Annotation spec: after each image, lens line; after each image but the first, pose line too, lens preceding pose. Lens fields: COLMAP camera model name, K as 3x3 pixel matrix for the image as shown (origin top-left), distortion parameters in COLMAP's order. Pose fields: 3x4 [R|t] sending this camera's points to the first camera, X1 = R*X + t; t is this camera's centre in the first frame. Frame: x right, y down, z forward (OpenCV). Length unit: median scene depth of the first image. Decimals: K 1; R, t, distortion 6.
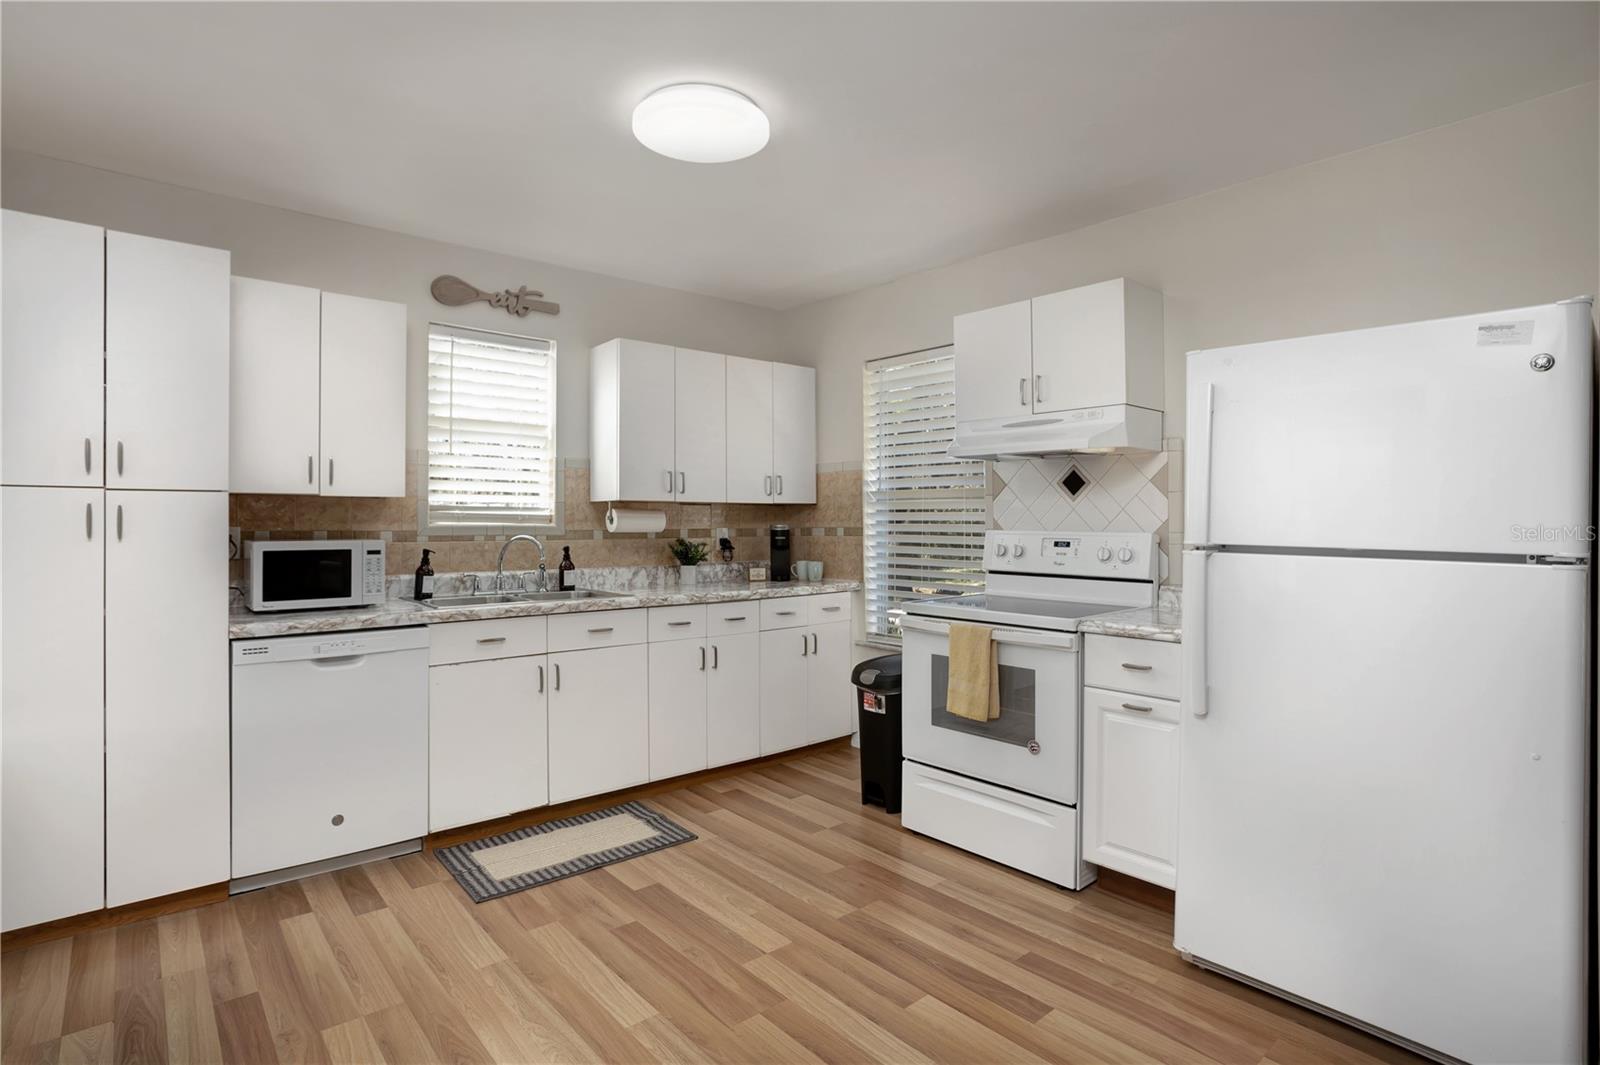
lens RADIAL K [[805.6, 0, 784.7], [0, 805.6, 508.8], [0, 0, 1]] dist [-0.025780, 0.009631]
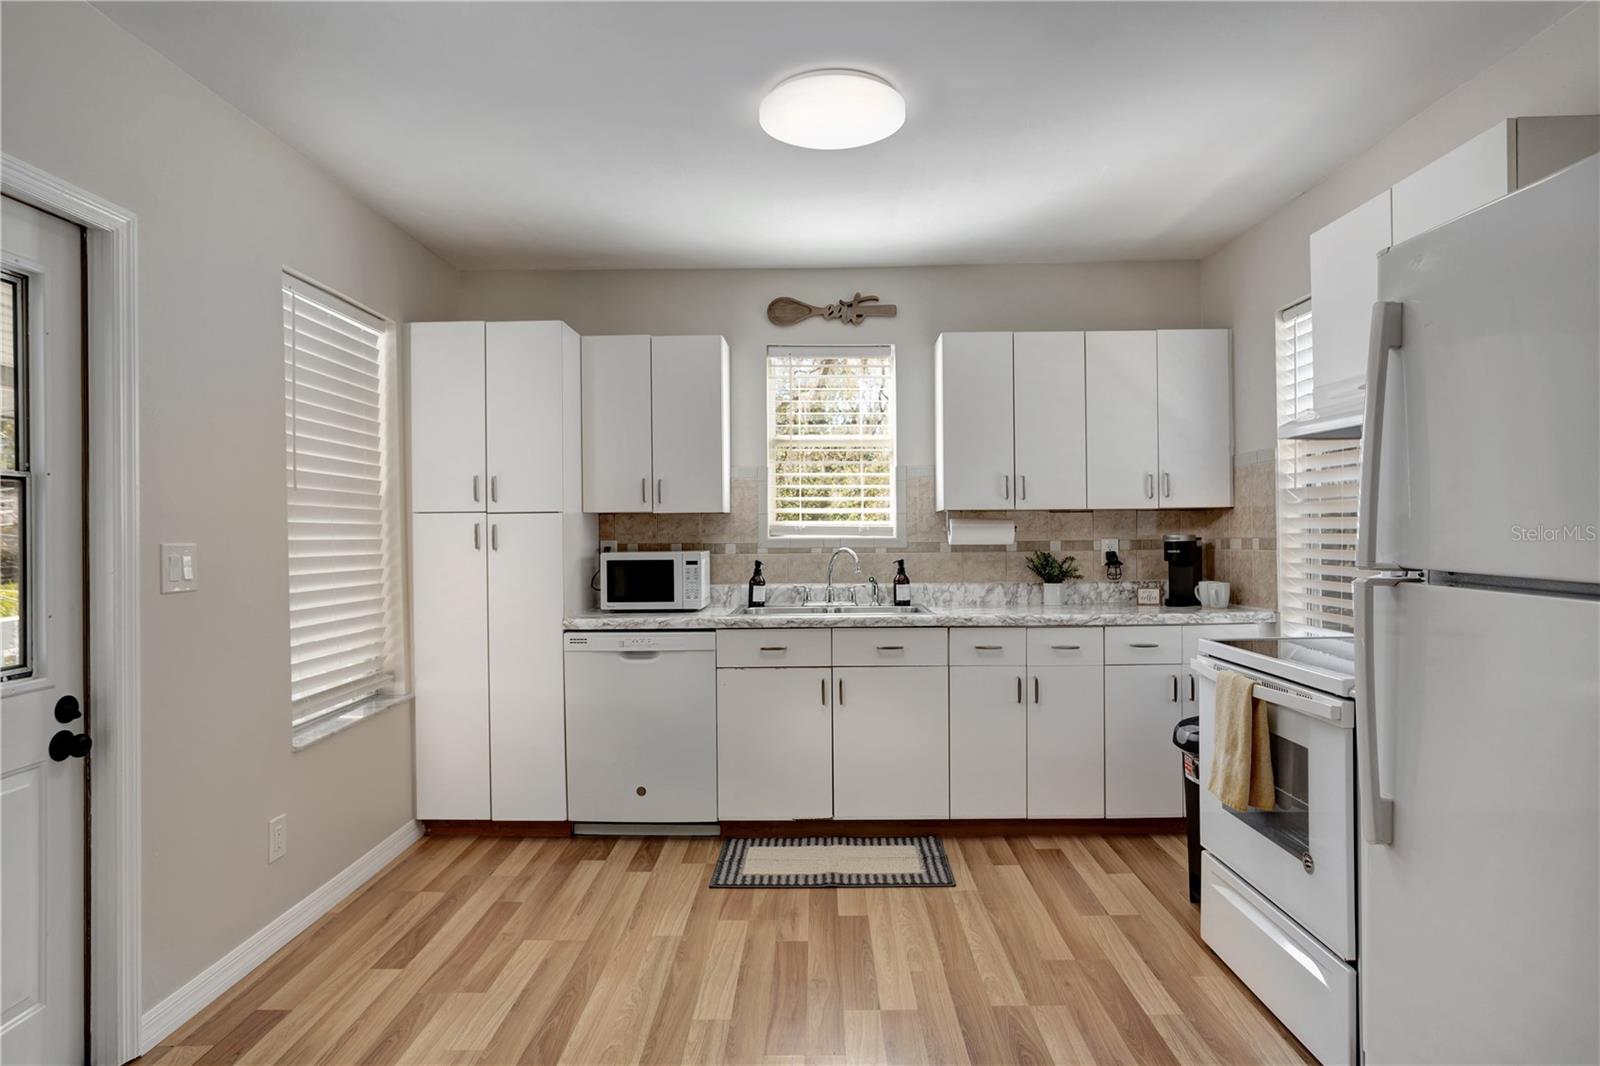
lens RADIAL K [[922.7, 0, 809.1], [0, 922.7, 533.3], [0, 0, 1]] dist [-0.030082, 0.012787]
pose [[0.758945, -0.006525, -0.651122, 0.404155], [0.019449, 0.999731, 0.012651, -0.000088], [0.650864, -0.022265, 0.758868, 0.114834]]
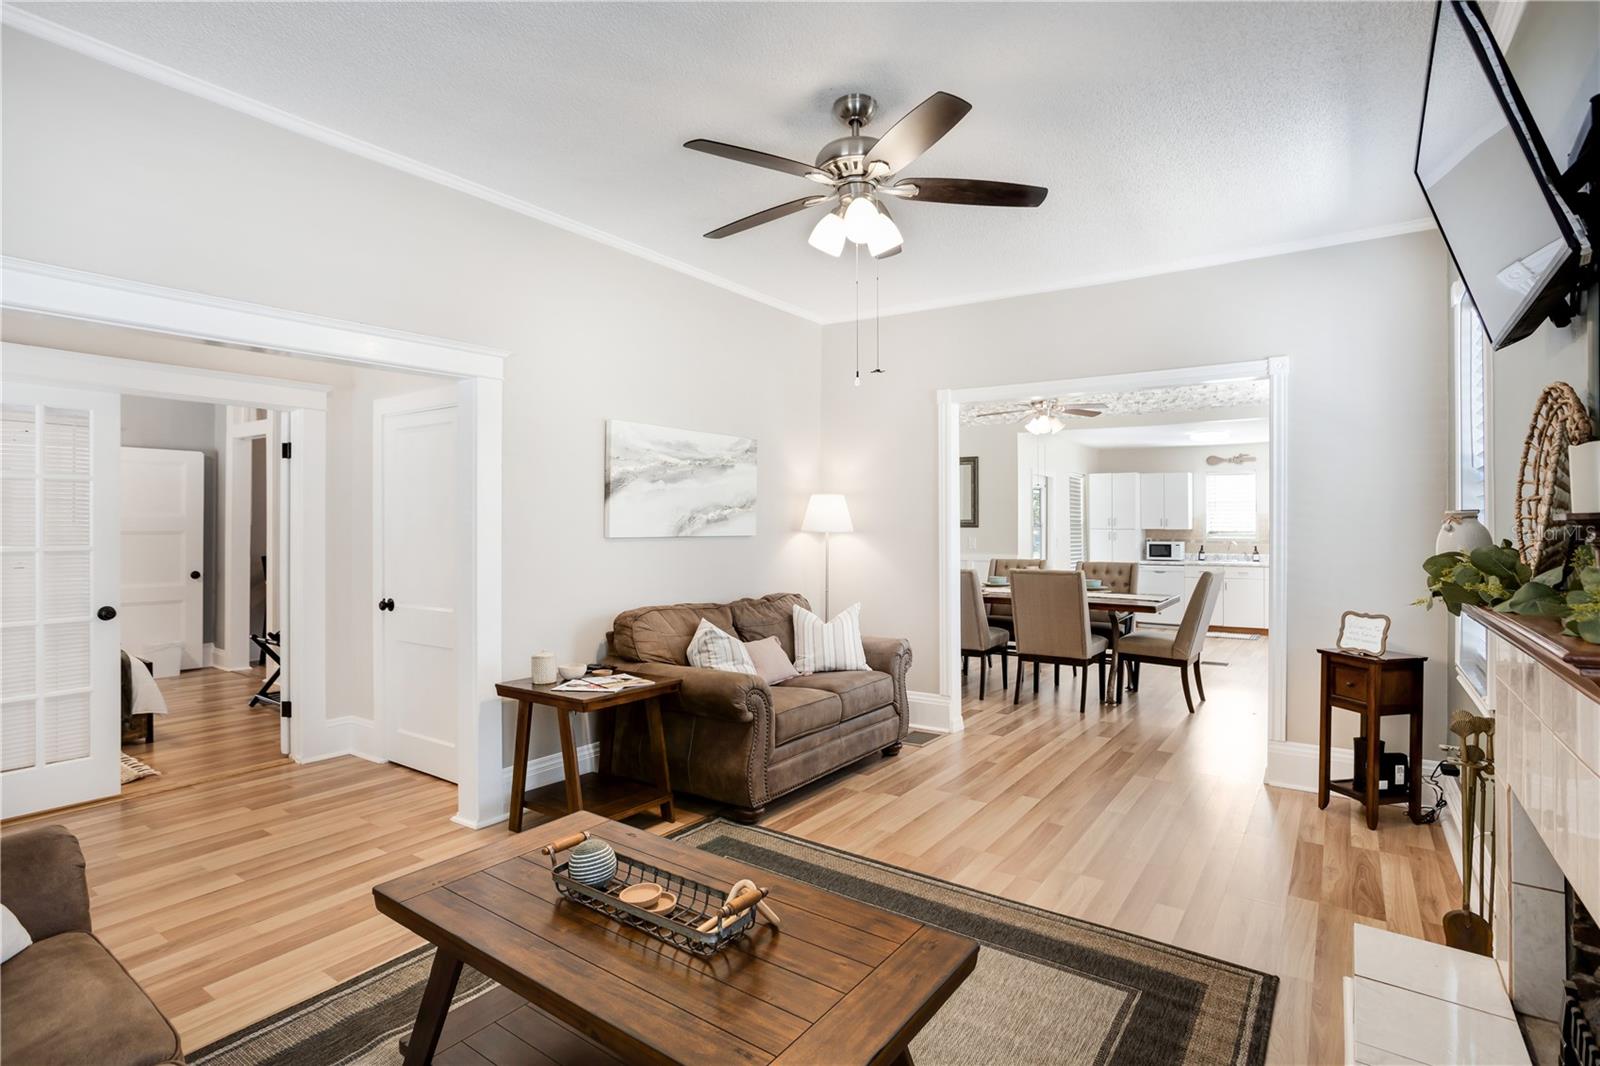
lens RADIAL K [[776.6, 0, 840.1], [0, 776.6, 511.0], [0, 0, 1]] dist [-0.006465, -0.000750]
pose [[0.275850, -0.021047, -0.960970, 2.133580], [0.012302, 0.999756, -0.018365, -0.047348], [0.961122, -0.006756, 0.276041, -1.241221]]
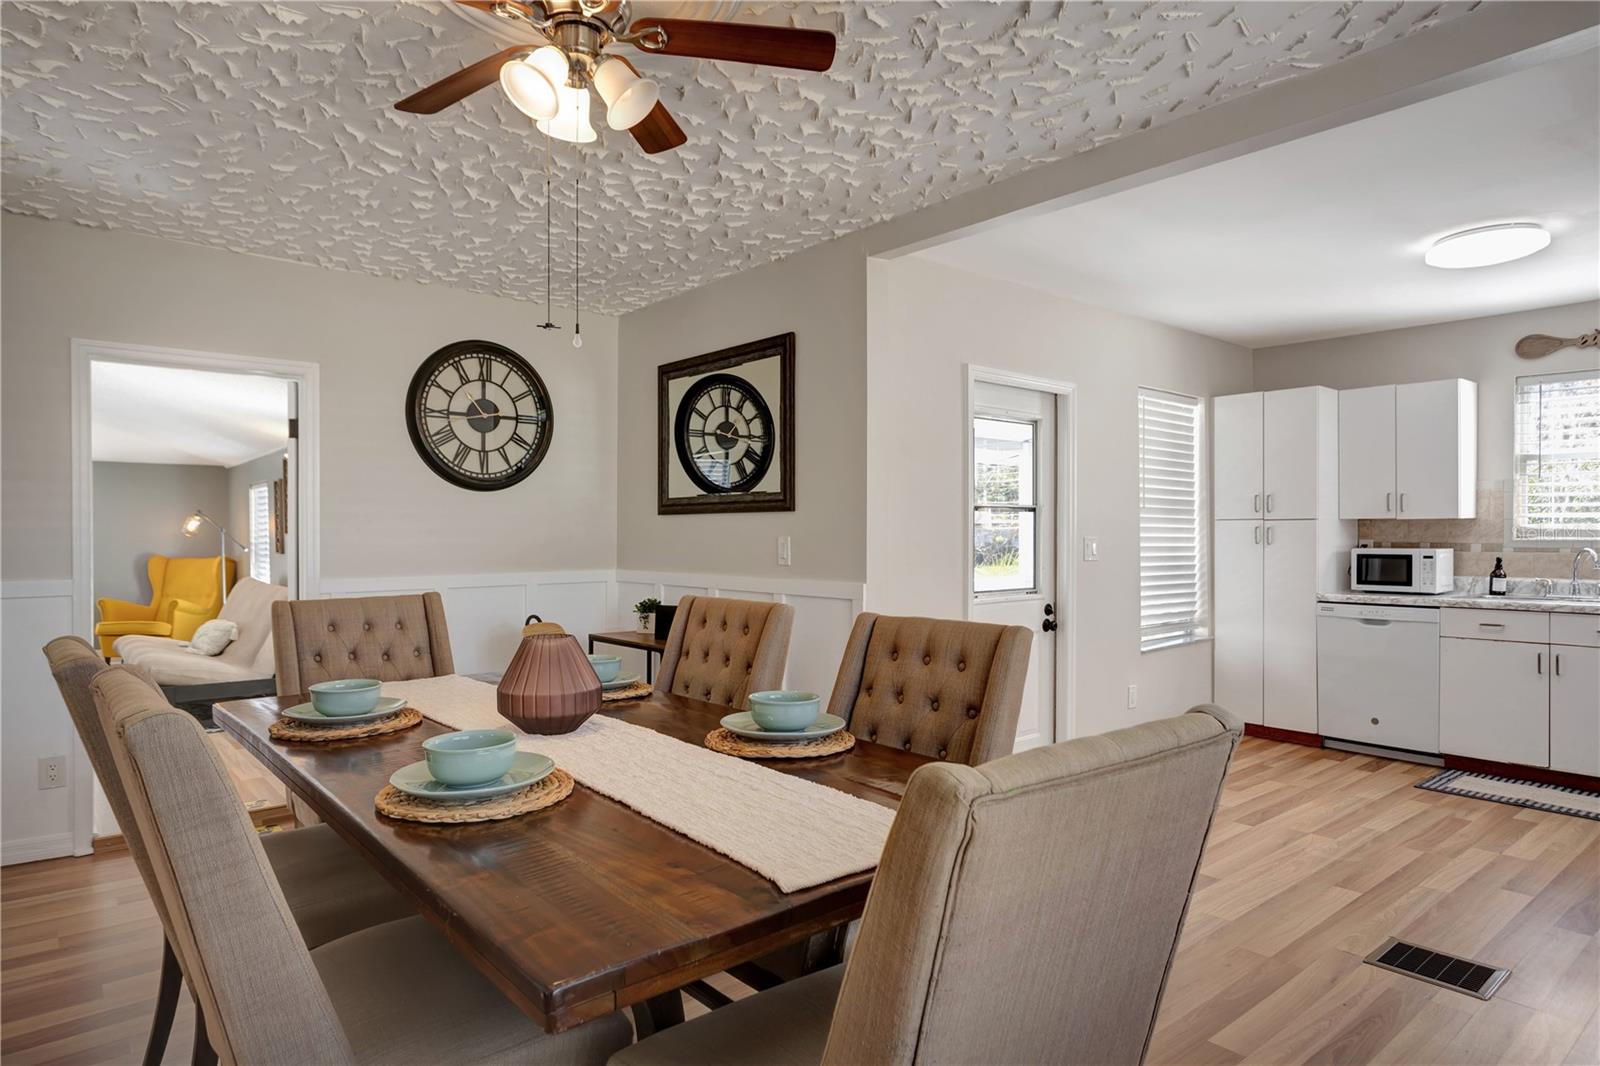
lens RADIAL K [[922.7, 0, 795.0], [0, 922.7, 541.3], [0, 0, 1]] dist [-0.030082, 0.012787]
pose [[-0.013657, 0.006254, -0.999887, 1.039974], [0.015557, 0.999861, 0.006041, -0.002341], [0.999786, -0.015473, -0.013753, -0.115967]]
